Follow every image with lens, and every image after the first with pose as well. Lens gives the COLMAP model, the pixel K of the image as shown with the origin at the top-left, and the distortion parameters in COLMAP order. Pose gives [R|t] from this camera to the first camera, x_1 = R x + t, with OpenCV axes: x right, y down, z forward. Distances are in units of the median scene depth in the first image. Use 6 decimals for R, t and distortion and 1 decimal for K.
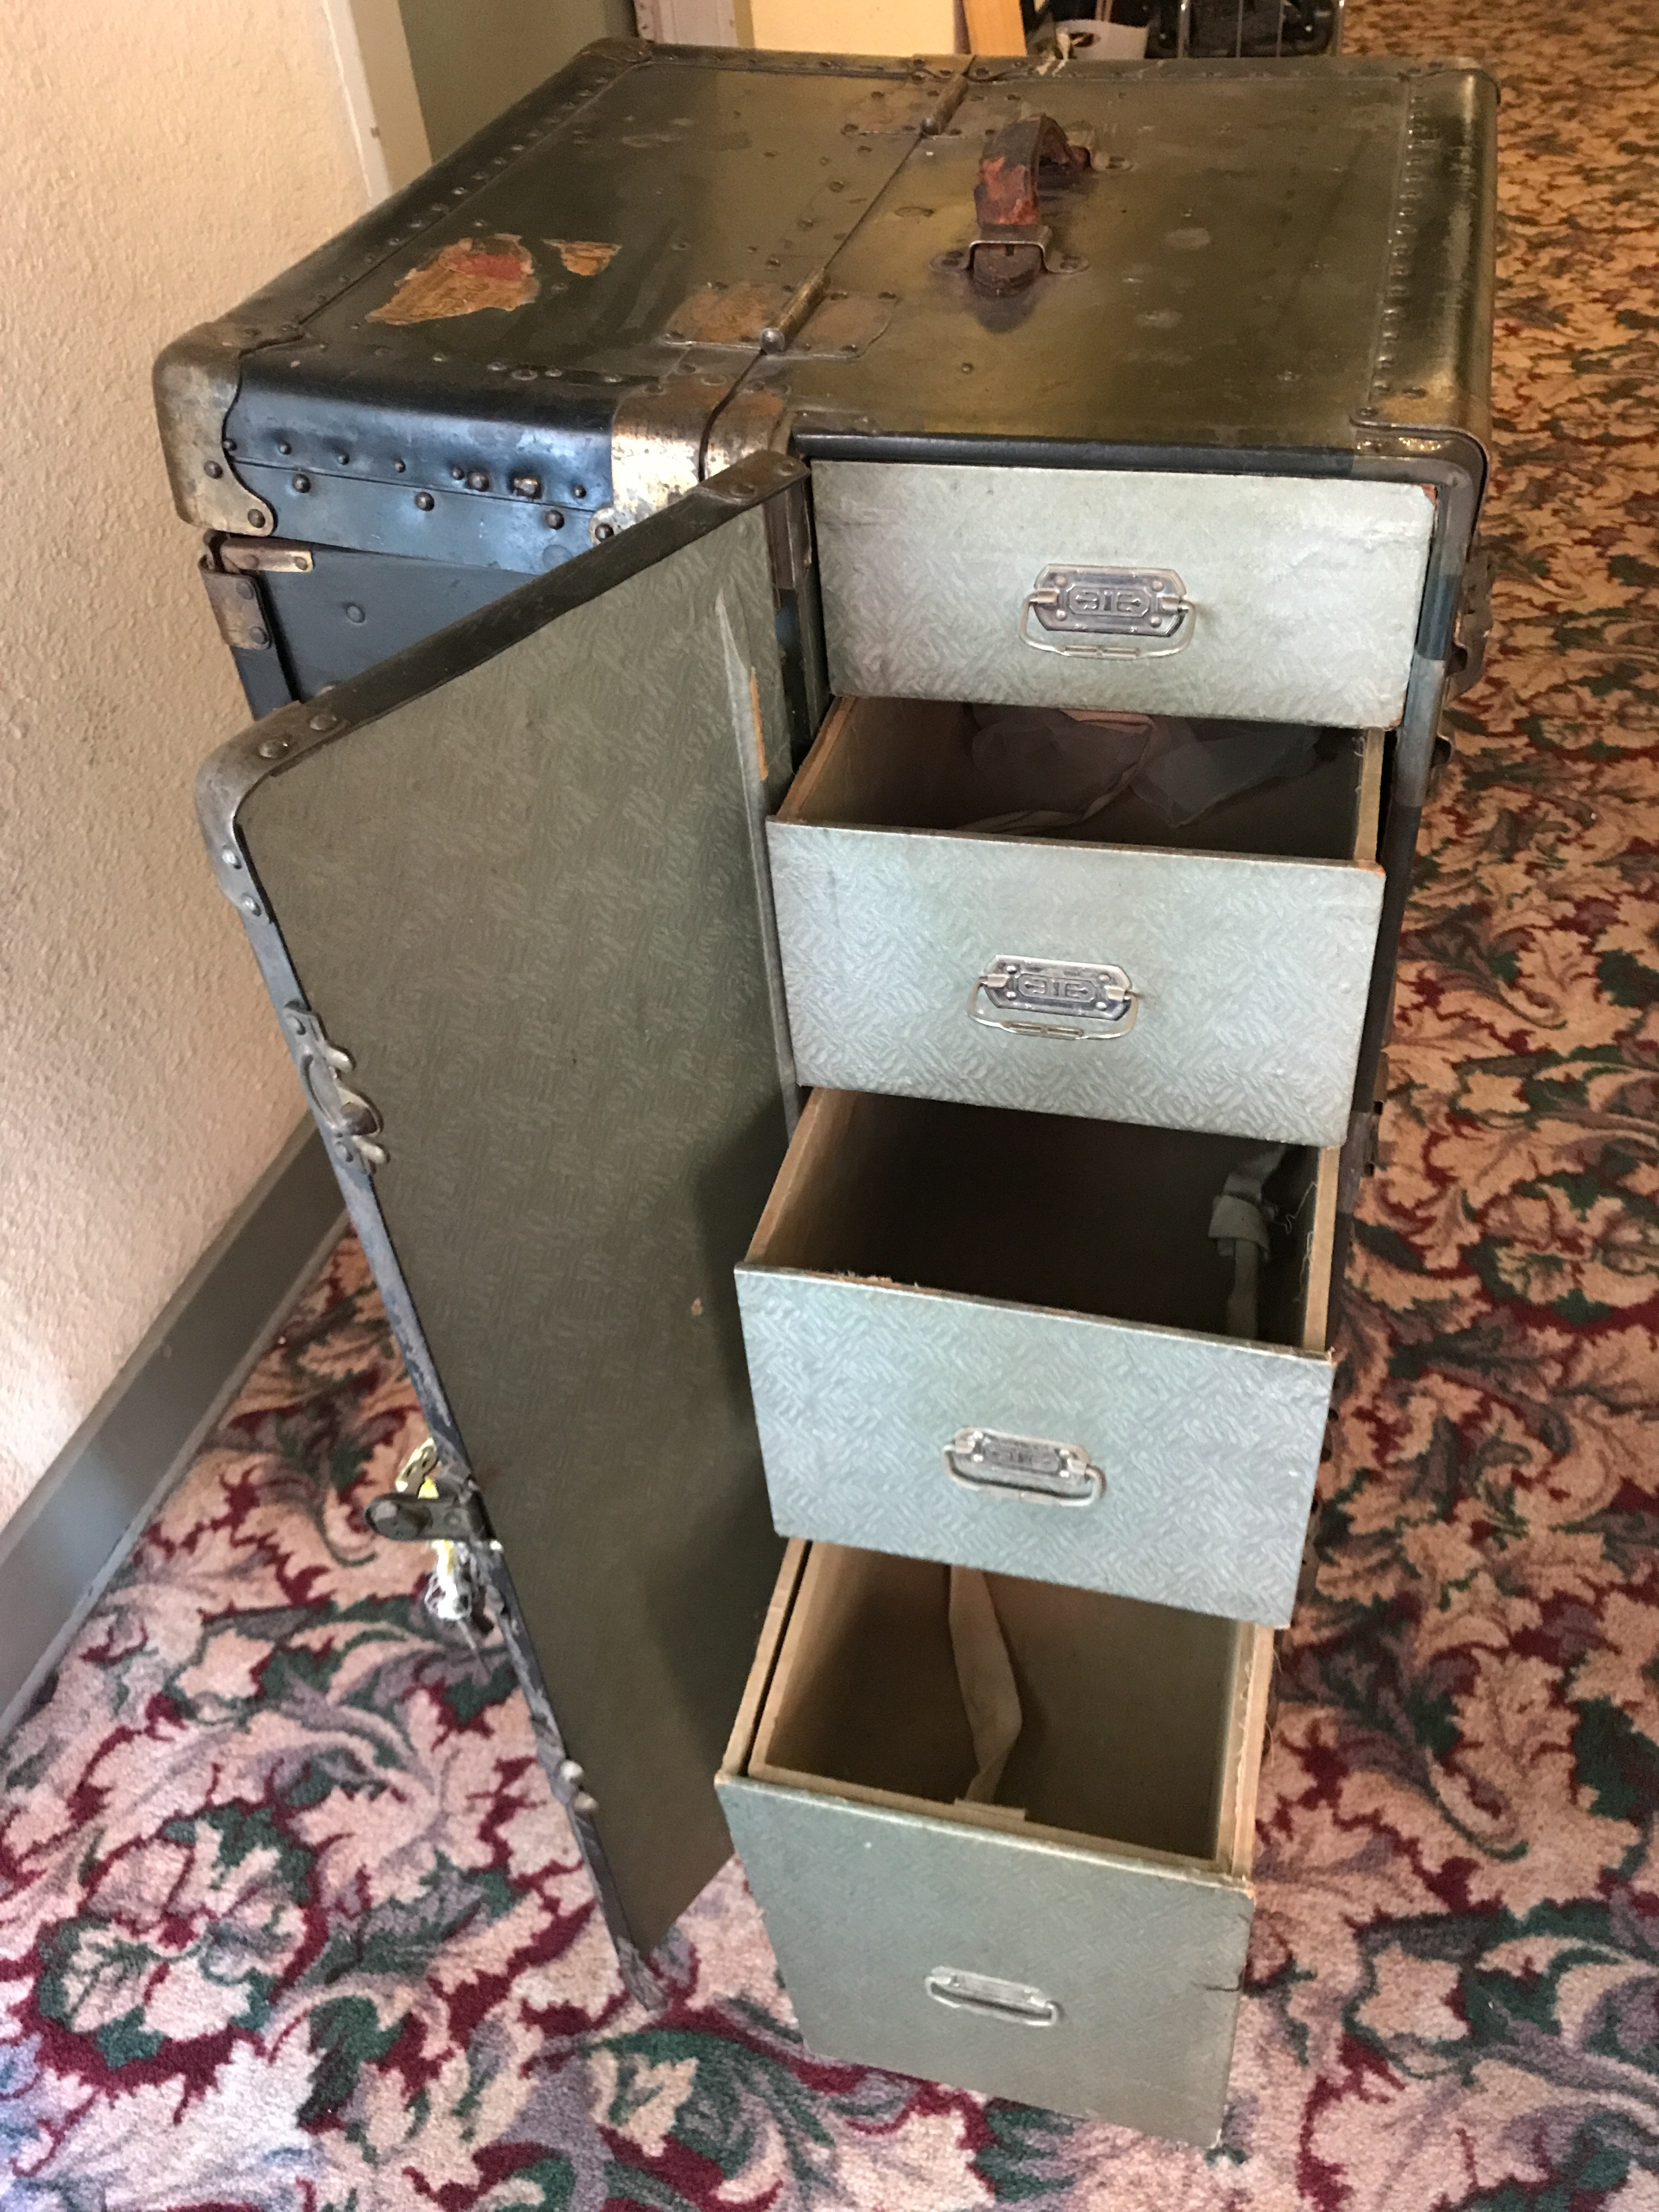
lens RADIAL K [[1849.7, 0, 829.2], [0, 1849.7, 1106.0], [0, 0, 1]] dist [-0.003468, 0.015809]
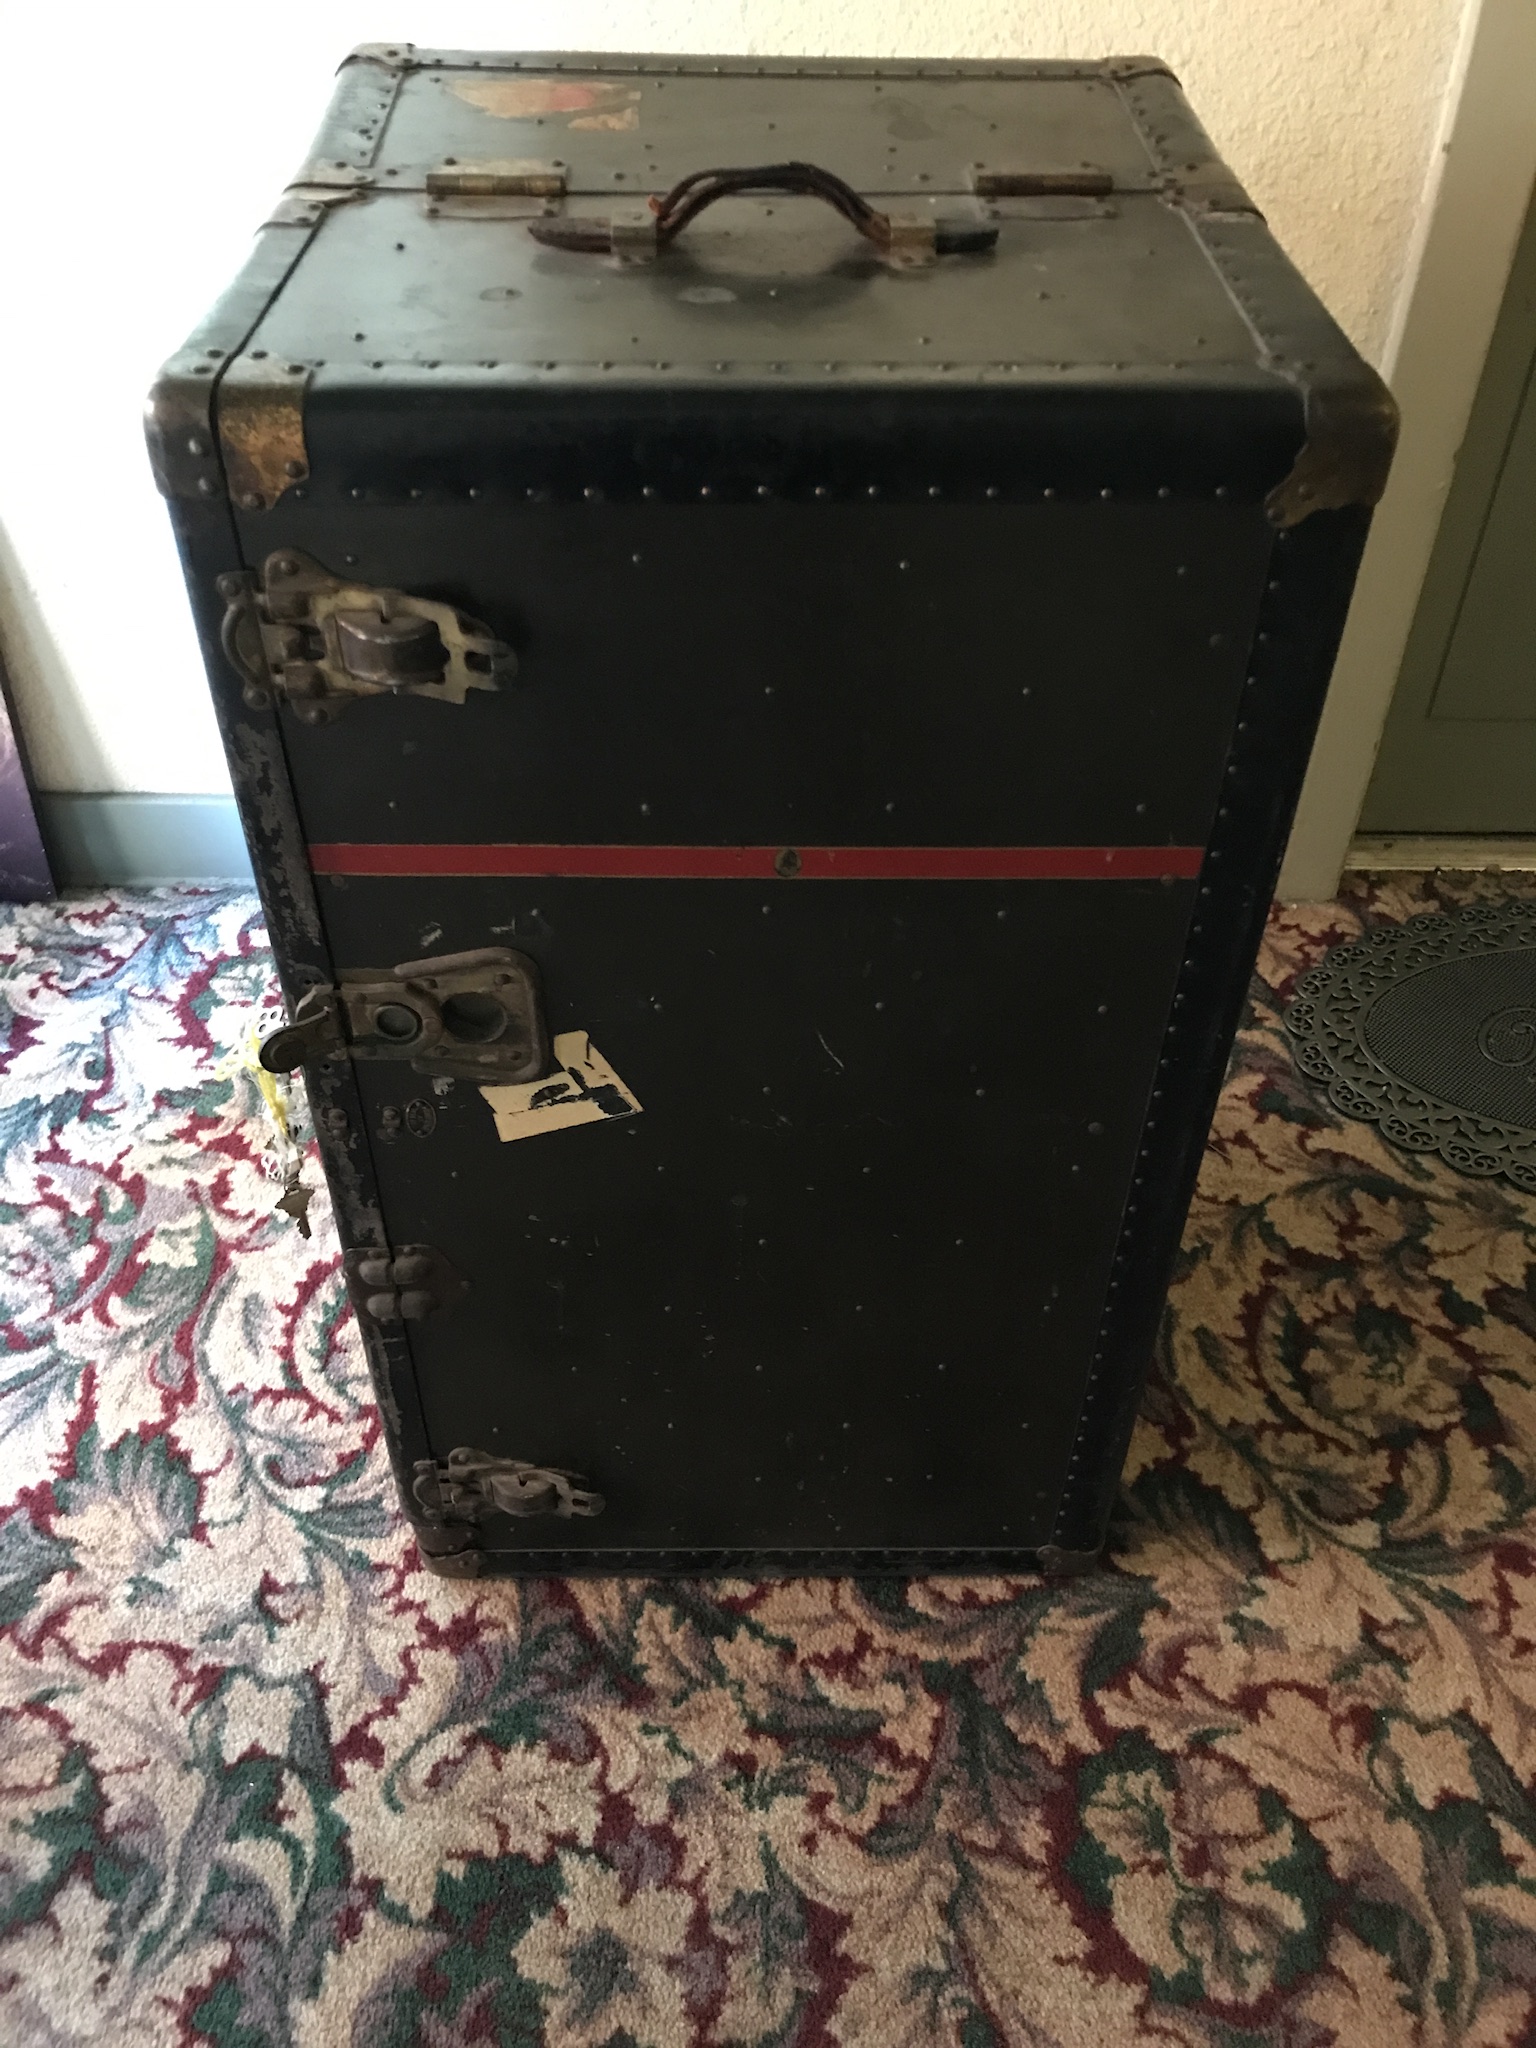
lens RADIAL K [[1712.6, 0, 767.9], [0, 1712.6, 1006.5], [0, 0, 1]] dist [-0.003468, 0.015809]
pose [[0.267803, 0.695874, -0.666364, 0.791855], [-0.658005, 0.637306, 0.401086, -0.452347], [0.703783, 0.331059, 0.628561, 0.375913]]
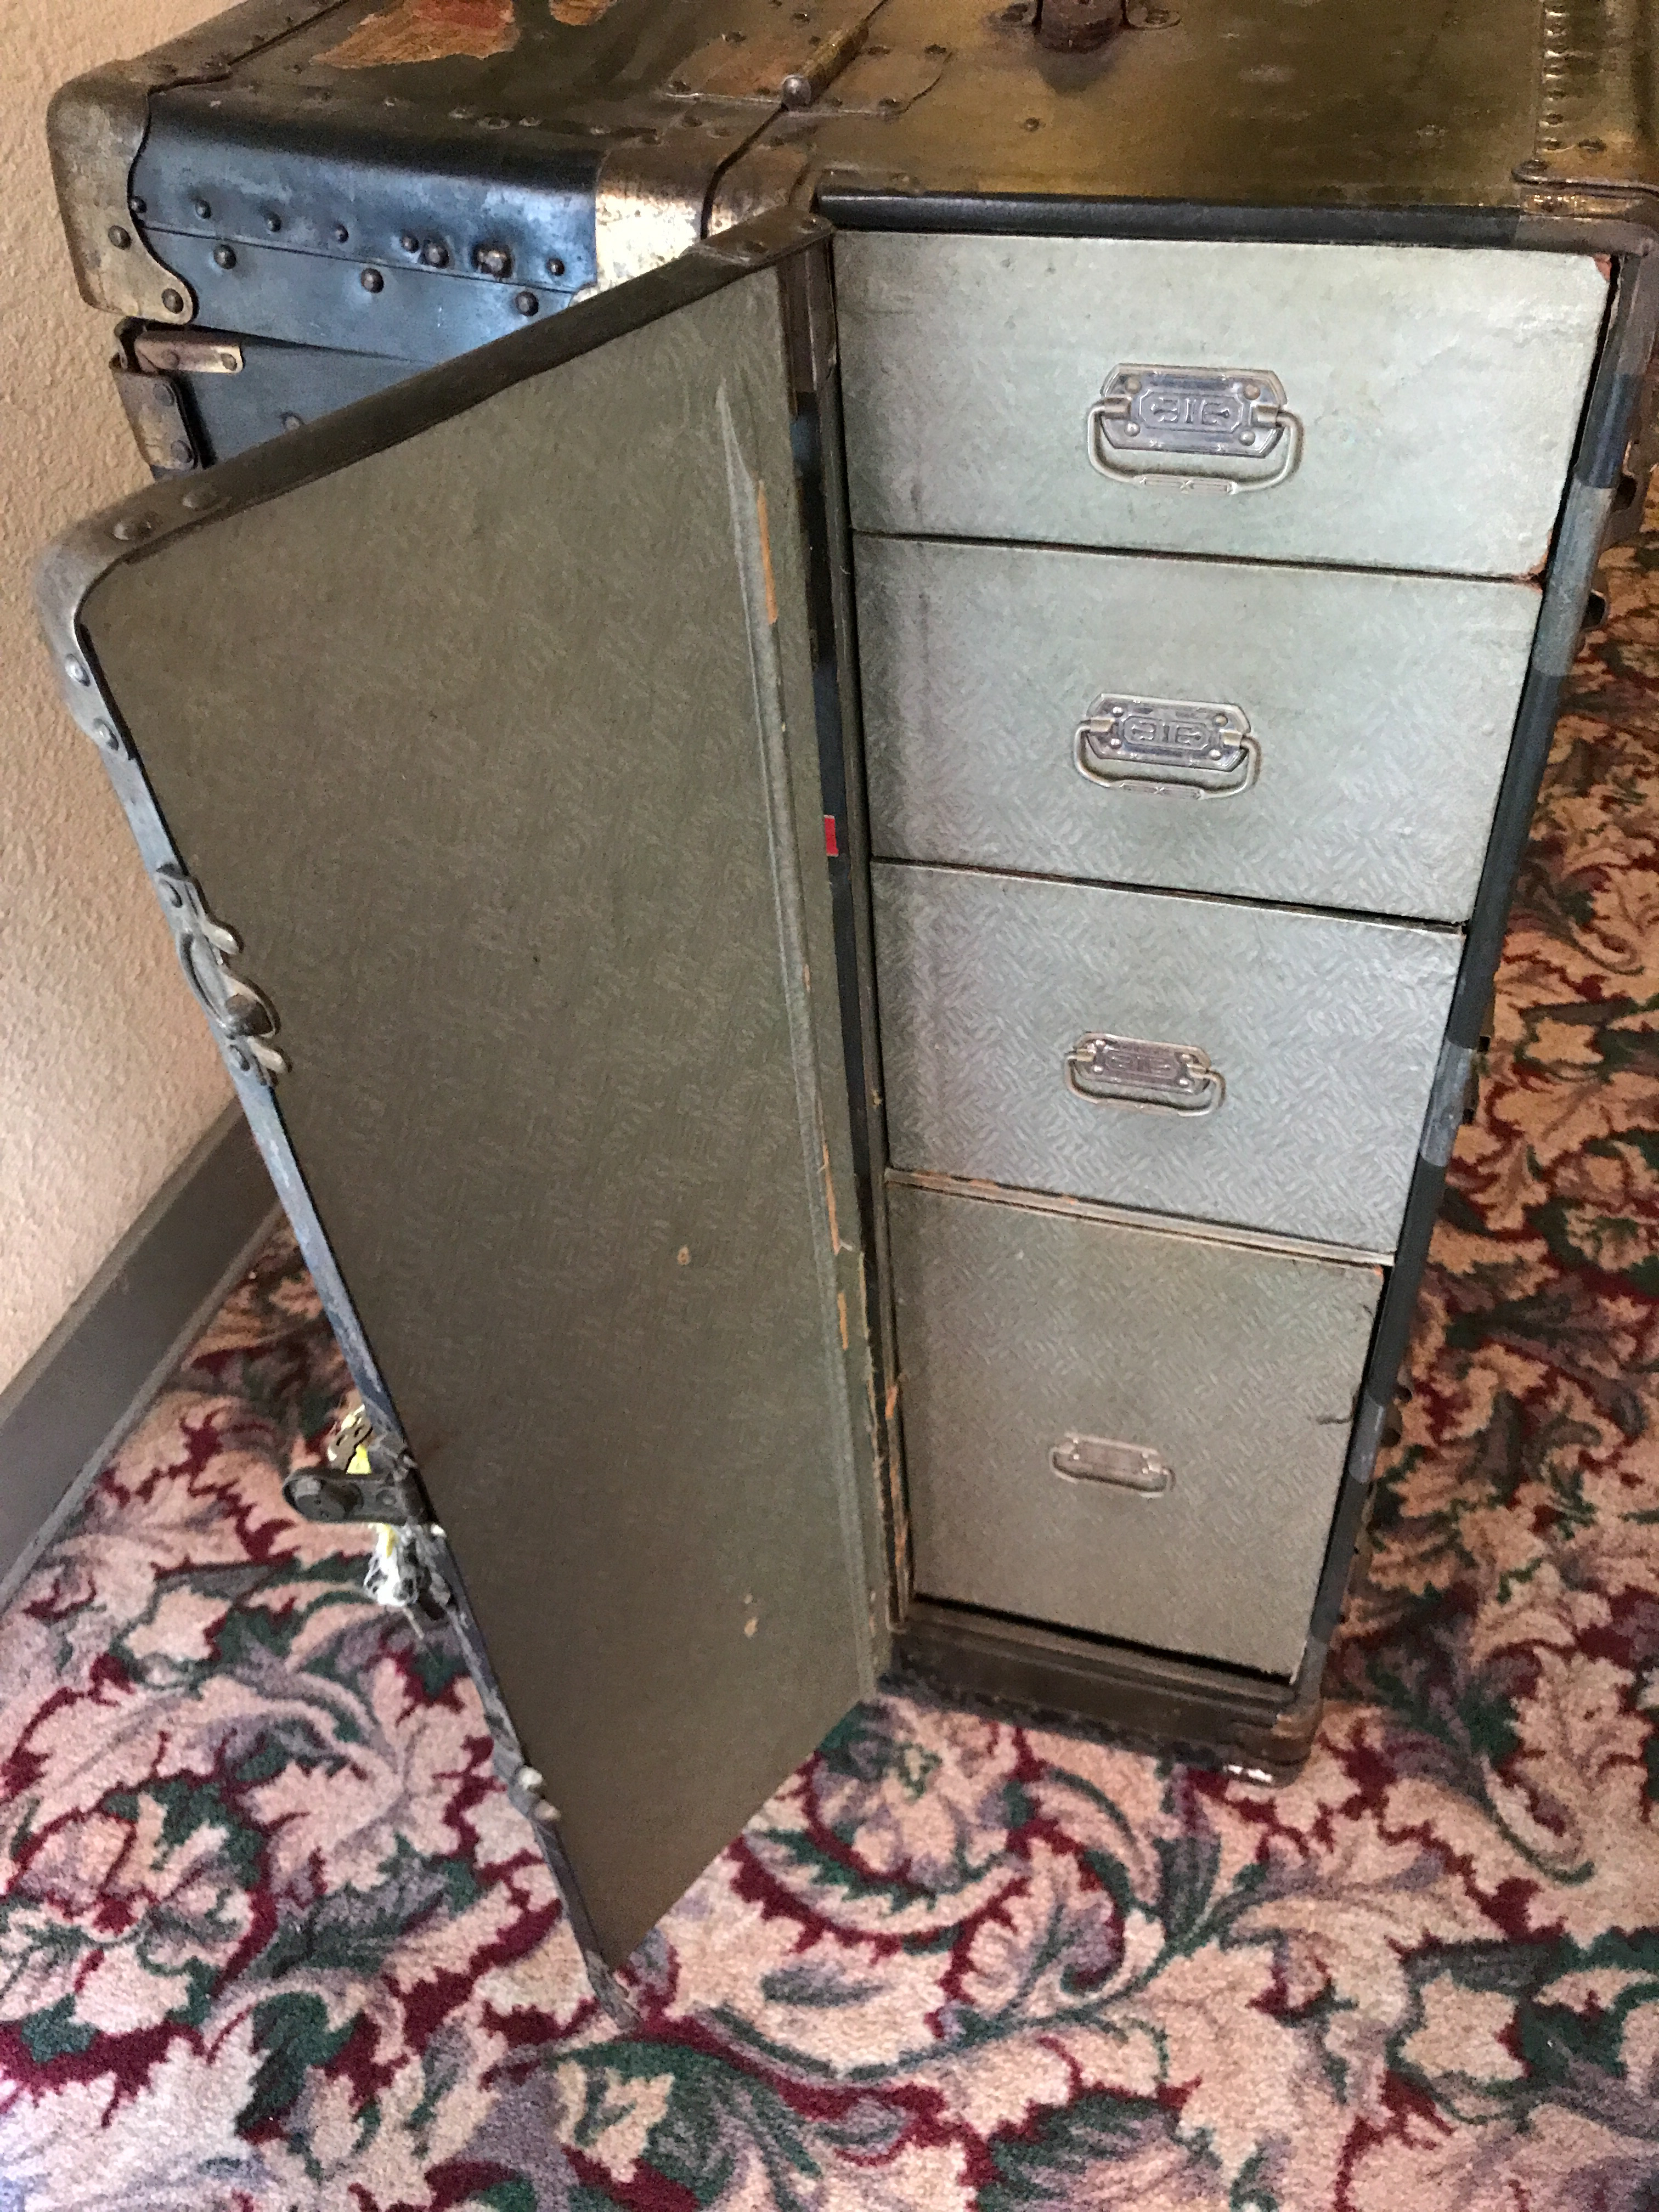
lens RADIAL K [[1849.7, 0, 822.7], [0, 1849.7, 1111.1], [0, 0, 1]] dist [-0.003468, 0.015809]
pose [[0.999613, 0.024626, -0.012939, 0.001985], [-0.024179, 0.999142, 0.033628, 0.007680], [0.013756, -0.033302, 0.999351, 0.101502]]
